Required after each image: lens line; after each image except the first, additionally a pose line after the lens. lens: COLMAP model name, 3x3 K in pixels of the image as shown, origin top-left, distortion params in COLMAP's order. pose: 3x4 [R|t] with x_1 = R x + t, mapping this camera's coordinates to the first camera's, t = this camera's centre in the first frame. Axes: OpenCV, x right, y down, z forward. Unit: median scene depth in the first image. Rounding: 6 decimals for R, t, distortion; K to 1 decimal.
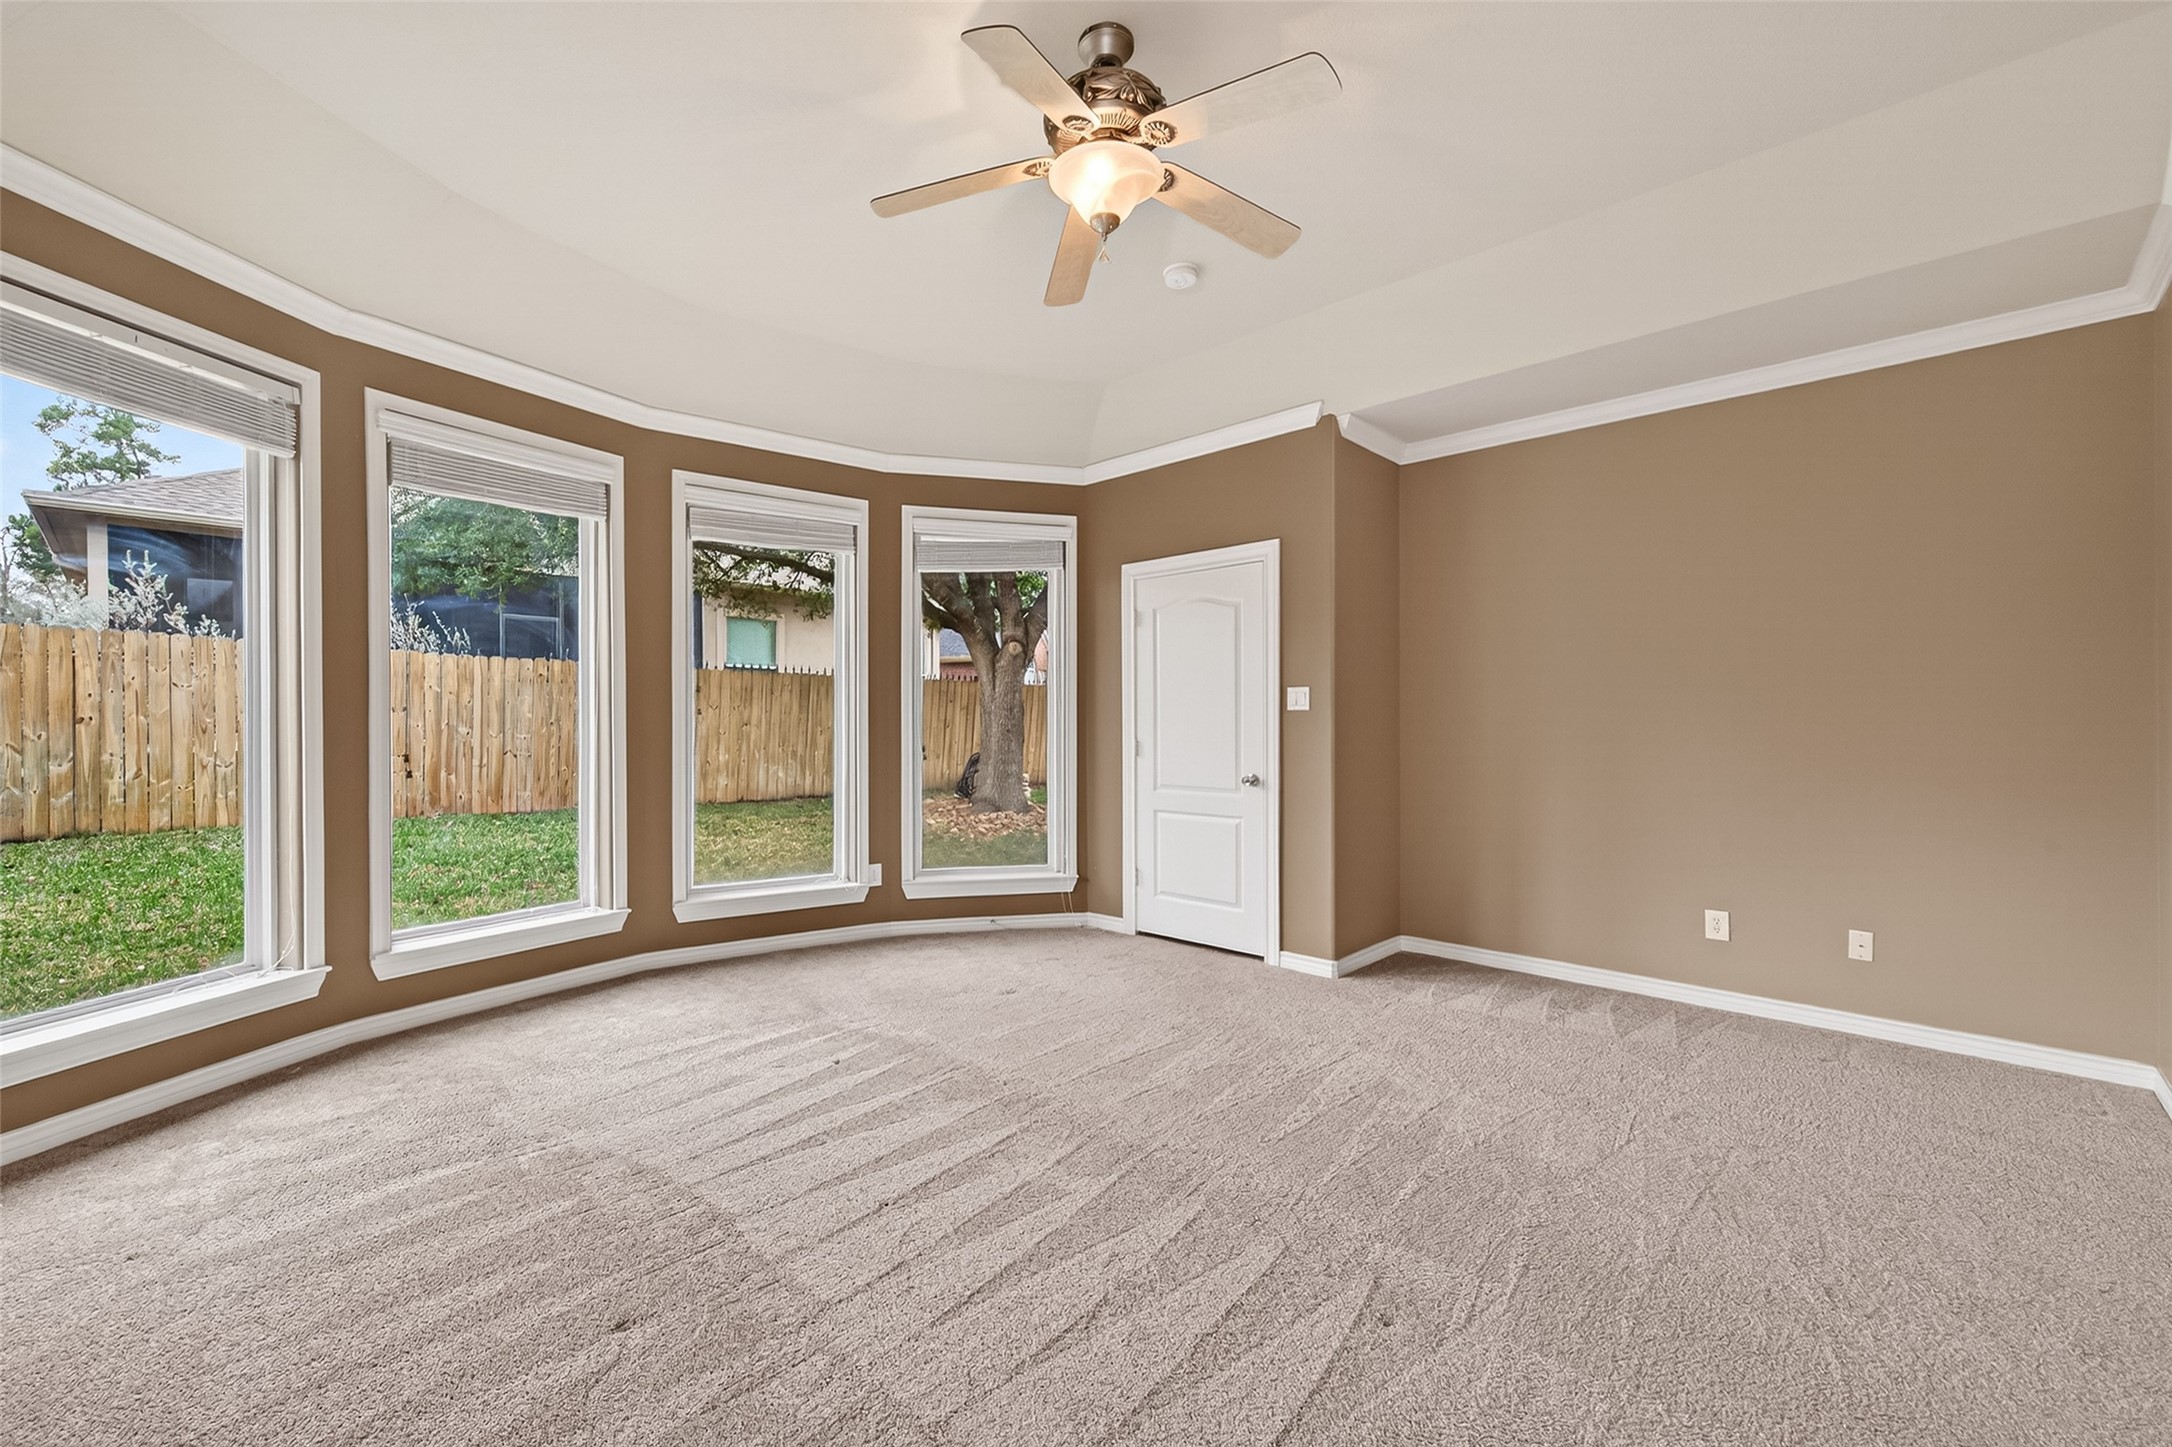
lens RADIAL K [[945.6, 0, 1089.6], [0, 945.6, 715.0], [0, 0, 1]] dist [0.001122, -0.000102]
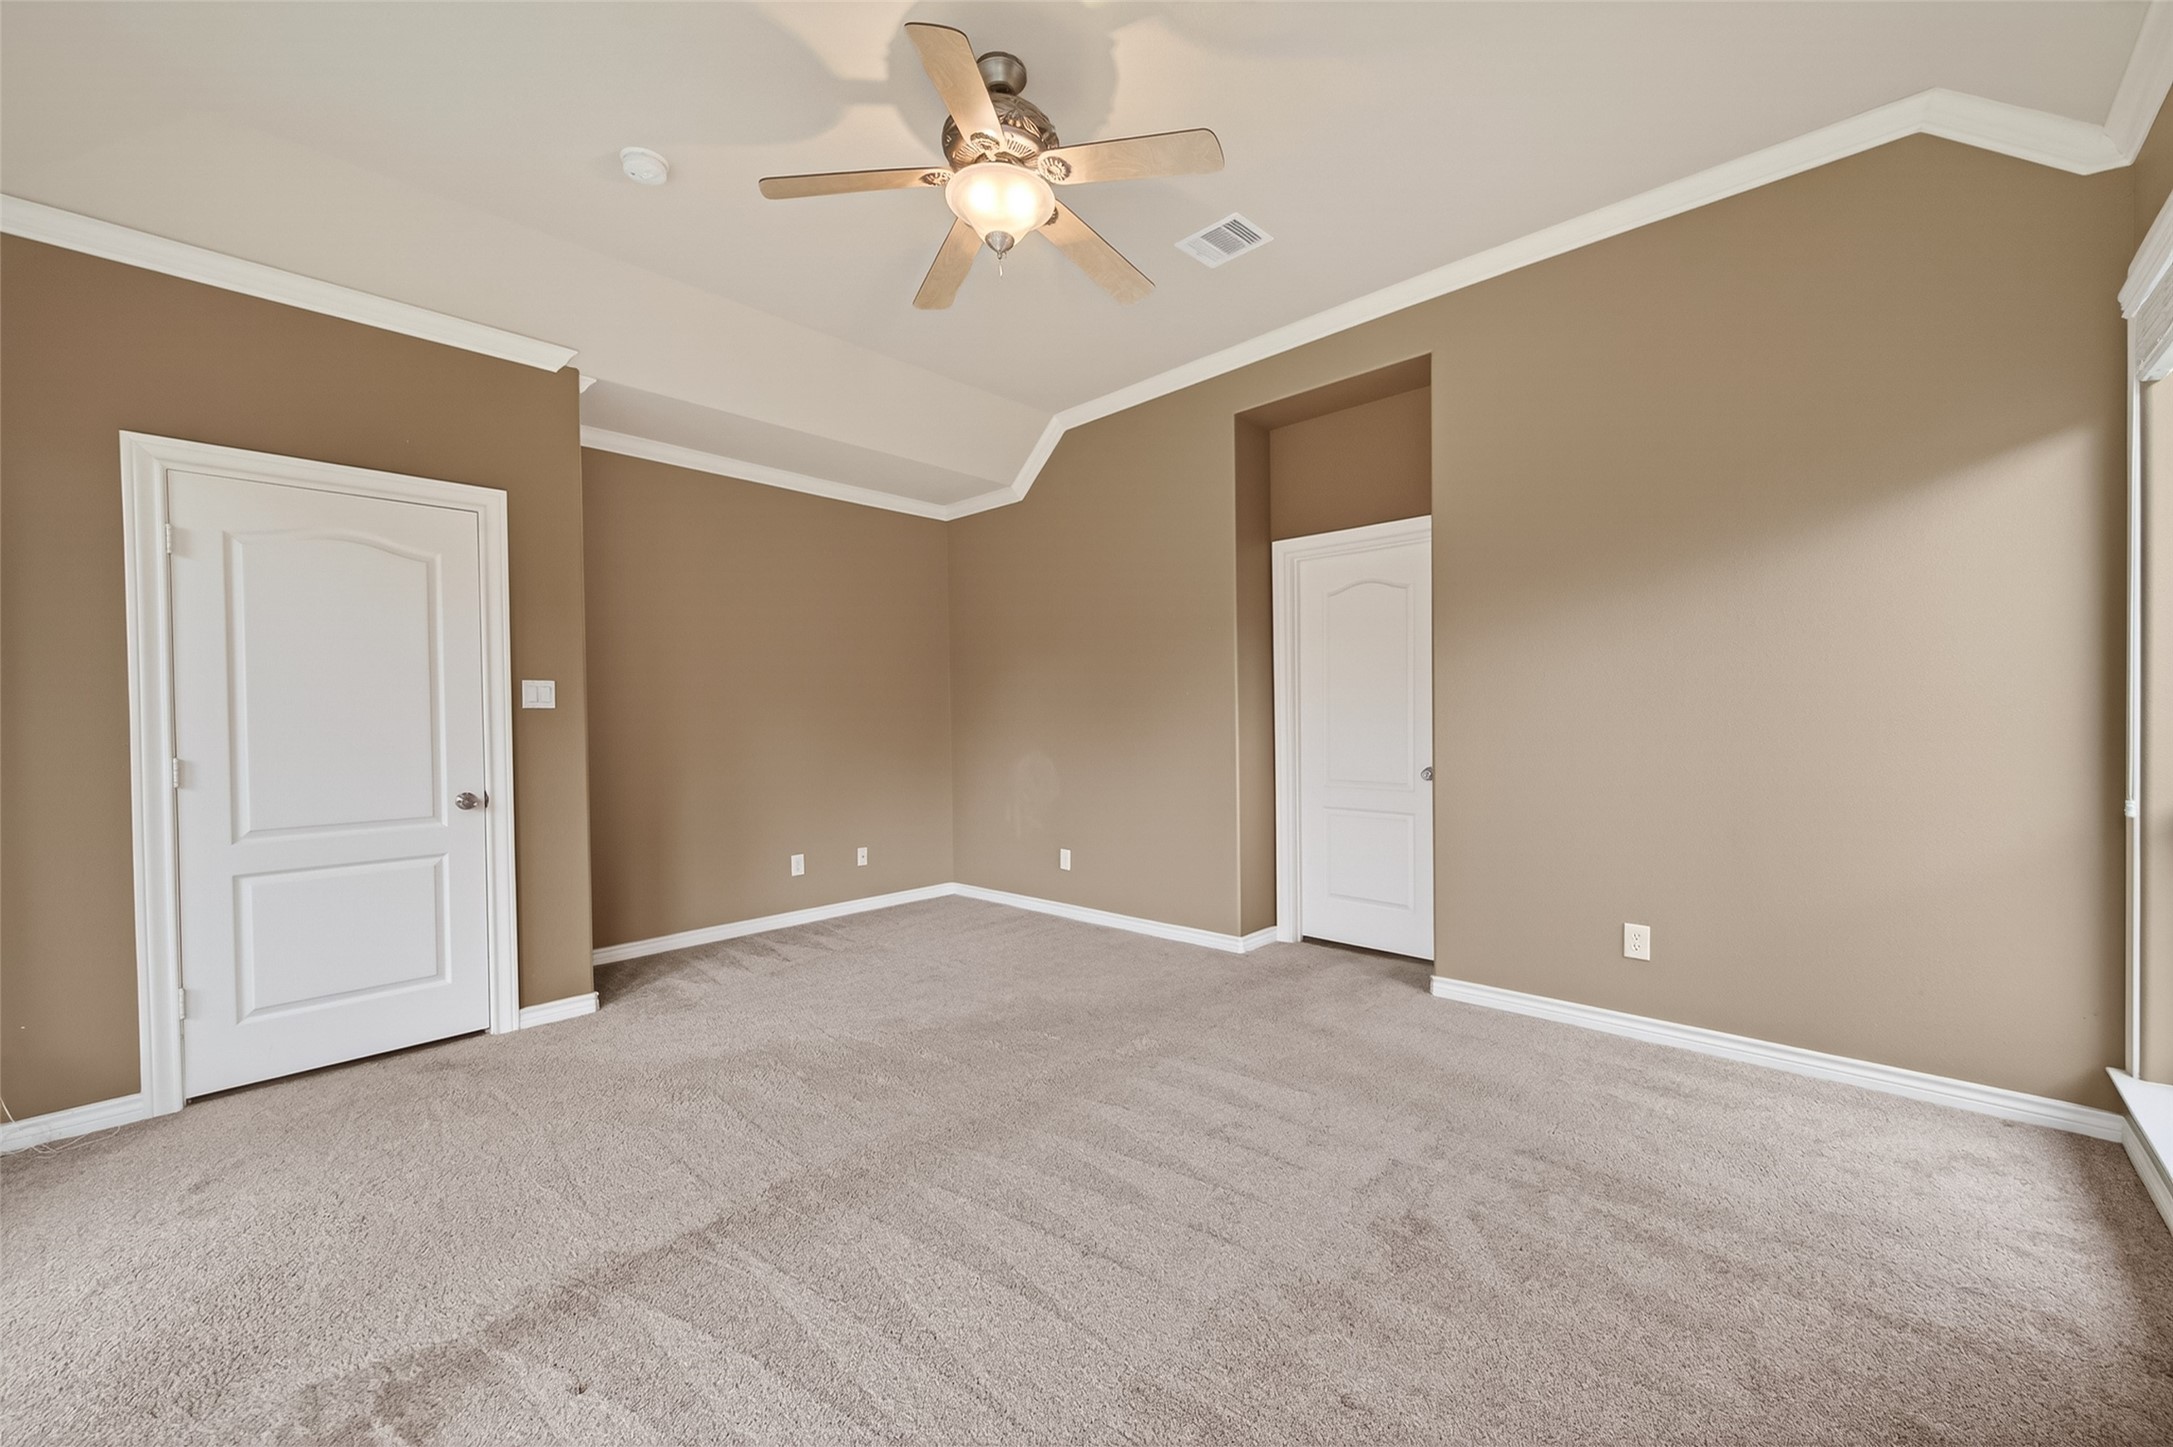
lens RADIAL K [[859.7, 0, 1084.6], [0, 859.7, 723.1], [0, 0, 1]] dist [0.007706, -0.000778]
pose [[-0.047685, -0.003692, 0.998856, -0.551870], [0.008411, 0.999956, 0.004098, 0.009041], [-0.998827, 0.008596, -0.047652, 0.559162]]
